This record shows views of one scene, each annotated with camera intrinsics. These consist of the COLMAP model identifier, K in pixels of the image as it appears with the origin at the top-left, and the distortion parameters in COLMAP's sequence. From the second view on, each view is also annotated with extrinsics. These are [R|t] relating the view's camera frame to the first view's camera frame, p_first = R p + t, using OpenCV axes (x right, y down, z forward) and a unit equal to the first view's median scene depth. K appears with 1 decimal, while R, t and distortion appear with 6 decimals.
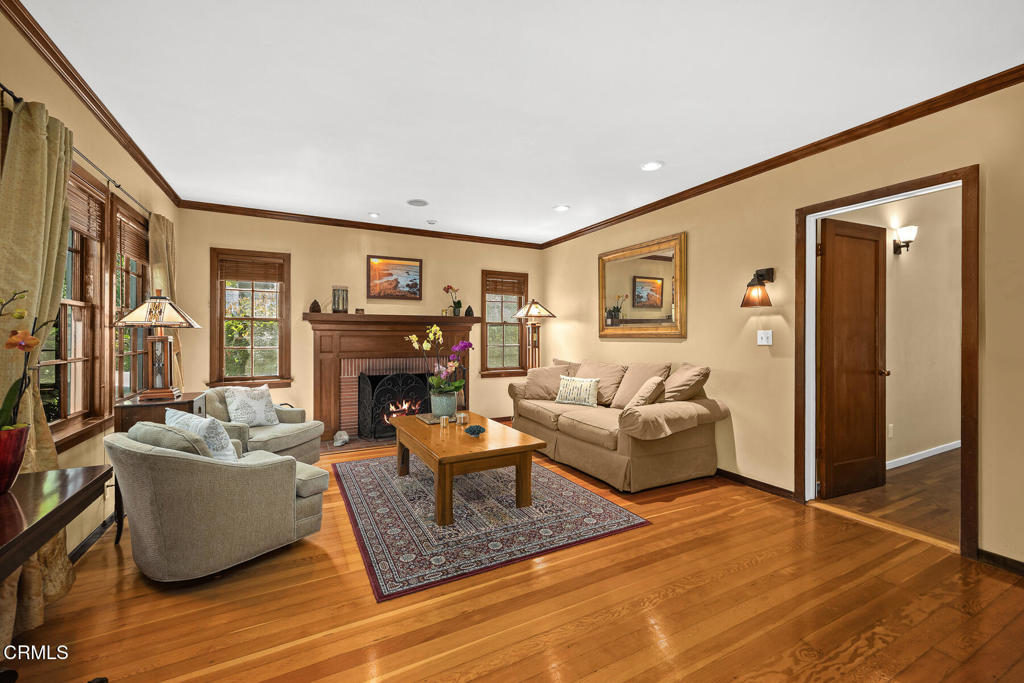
lens RADIAL K [[409.1, 0, 500.6], [0, 409.1, 335.3], [0, 0, 1]] dist [0.000967, 0.000190]
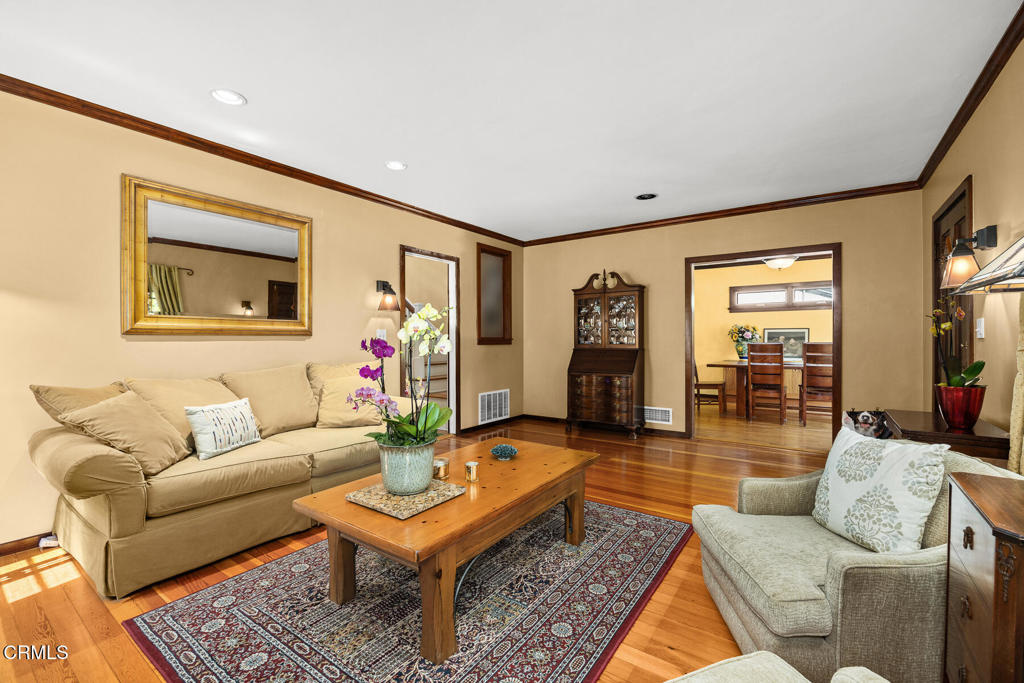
lens RADIAL K [[443.7, 0, 512.0], [0, 443.7, 341.5], [0, 0, 1]] dist [-0.000599, -0.000052]
pose [[-0.467951, -0.002433, 0.883751, -0.591223], [0.000795, 0.999995, 0.003174, 0.016513], [-0.883754, 0.002187, -0.467947, 1.005888]]
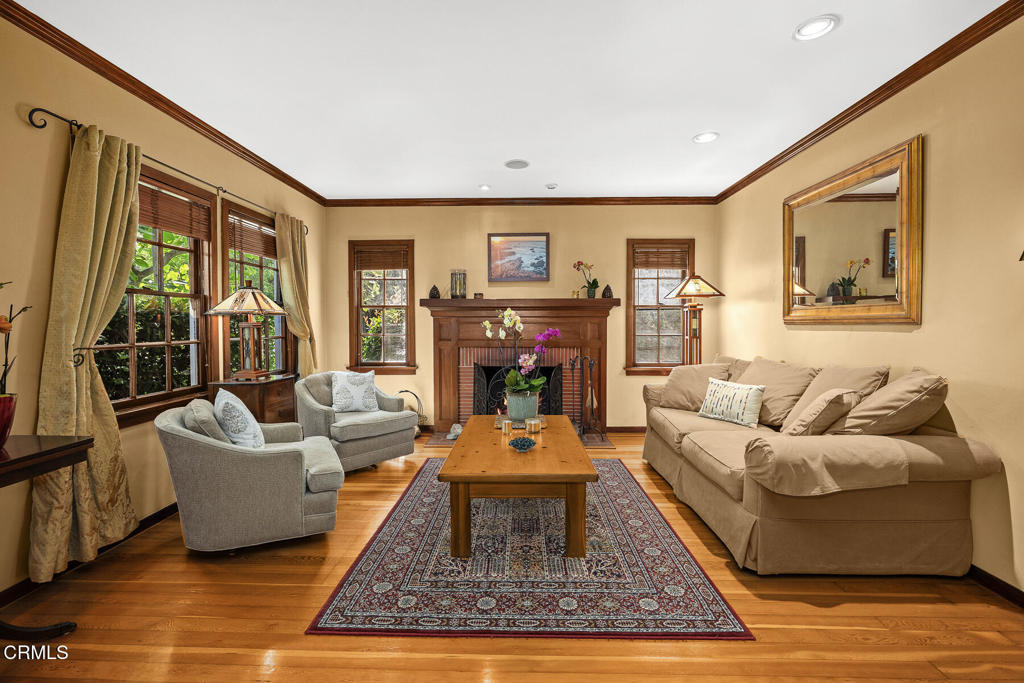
lens RADIAL K [[444.4, 0, 507.0], [0, 444.4, 334.3], [0, 0, 1]] dist [-0.016850, 0.000202]
pose [[0.879745, 0.008792, -0.475364, 0.225260], [0.003009, 0.999706, 0.024059, 0.004334], [0.475436, -0.022596, 0.879460, 0.184697]]
